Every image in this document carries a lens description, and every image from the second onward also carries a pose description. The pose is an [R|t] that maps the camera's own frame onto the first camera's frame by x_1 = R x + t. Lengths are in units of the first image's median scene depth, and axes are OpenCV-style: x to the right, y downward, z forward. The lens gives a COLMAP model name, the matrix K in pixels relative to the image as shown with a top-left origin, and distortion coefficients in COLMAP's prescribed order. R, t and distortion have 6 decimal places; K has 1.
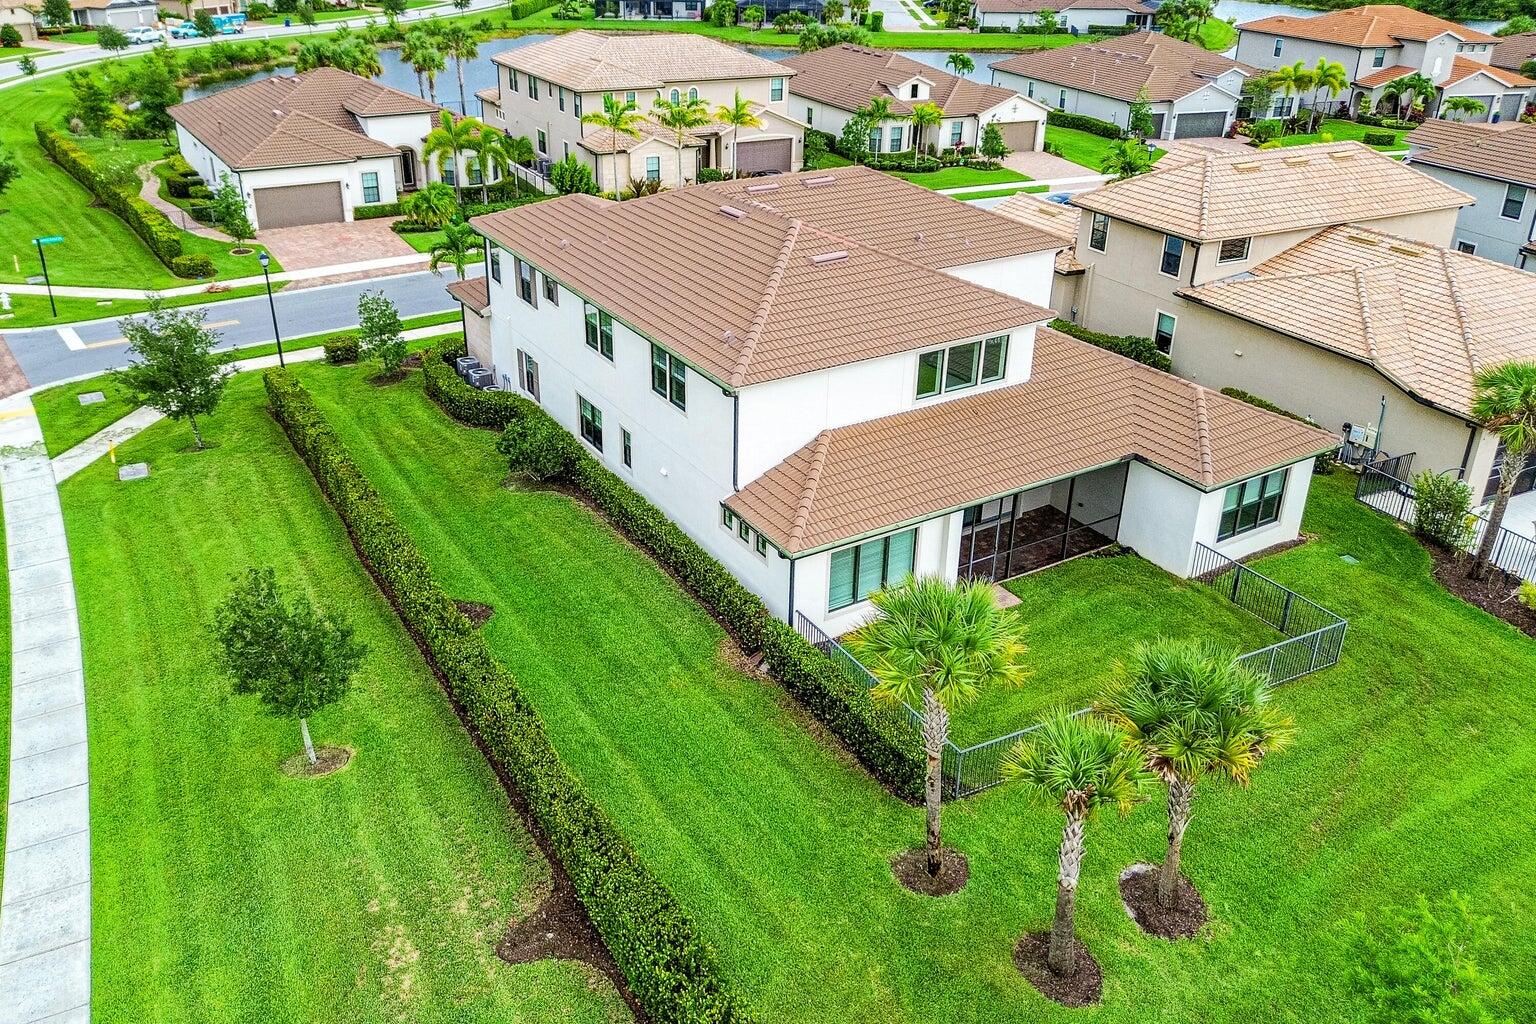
lens RADIAL K [[1171.1, 0, 741.8], [0, 1171.1, 441.2], [0, 0, 1]] dist [0.029411, -0.012122]
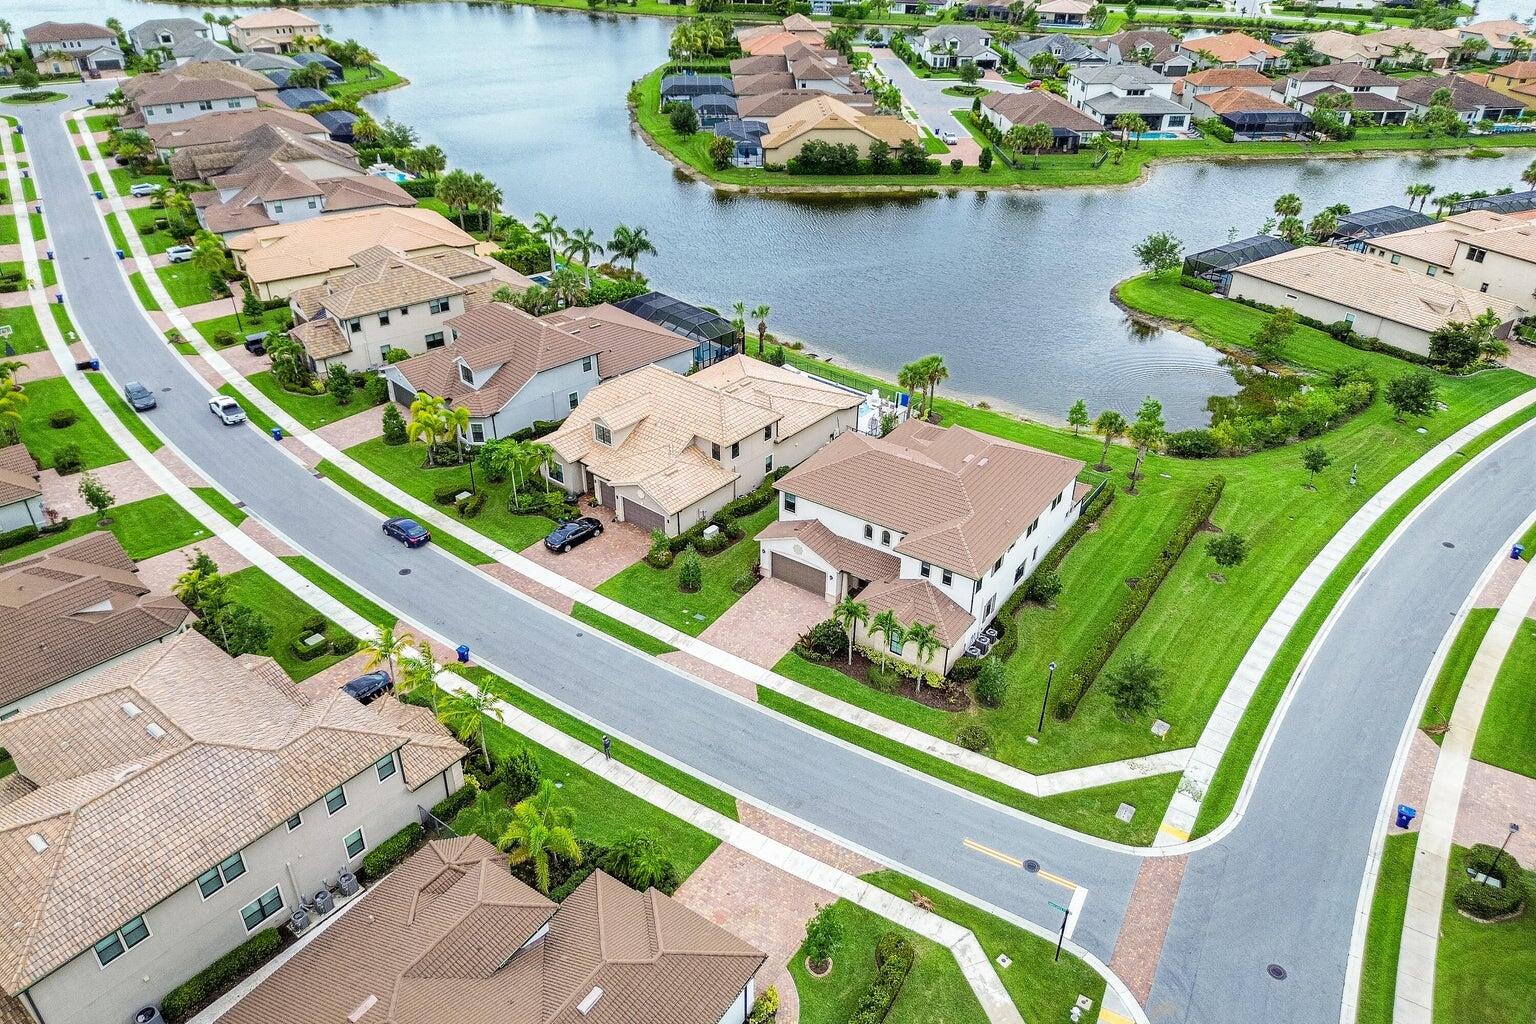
lens RADIAL K [[1097.1, 0, 758.0], [0, 1097.1, 513.2], [0, 0, 1]] dist [0.051301, -0.053159]
pose [[-0.403542, -0.489545, 0.772981, -0.960943], [0.366637, 0.687512, 0.626822, -1.017953], [-0.838291, 0.536352, -0.097955, 1.015148]]
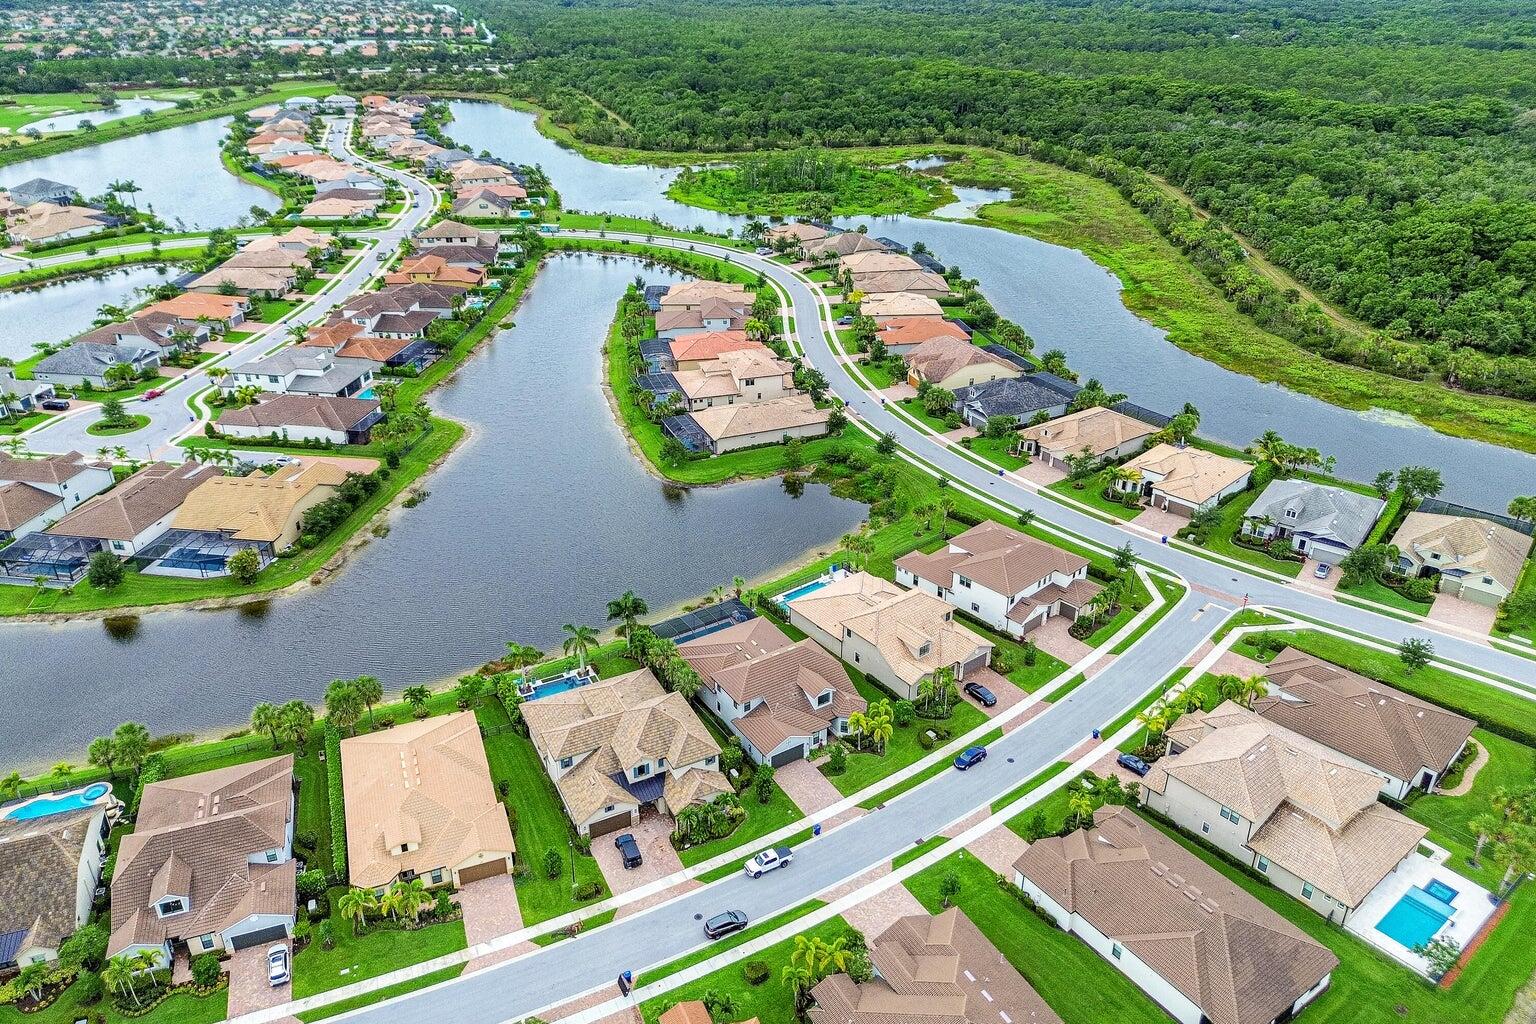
lens RADIAL K [[1097.1, 0, 767.9], [0, 1097.1, 511.0], [0, 0, 1]] dist [0.051301, -0.053159]
pose [[-0.978263, 0.084735, -0.189267, 1.163166], [-0.094213, 0.631459, 0.769665, -2.319556], [0.184732, 0.770766, -0.609750, 2.209294]]
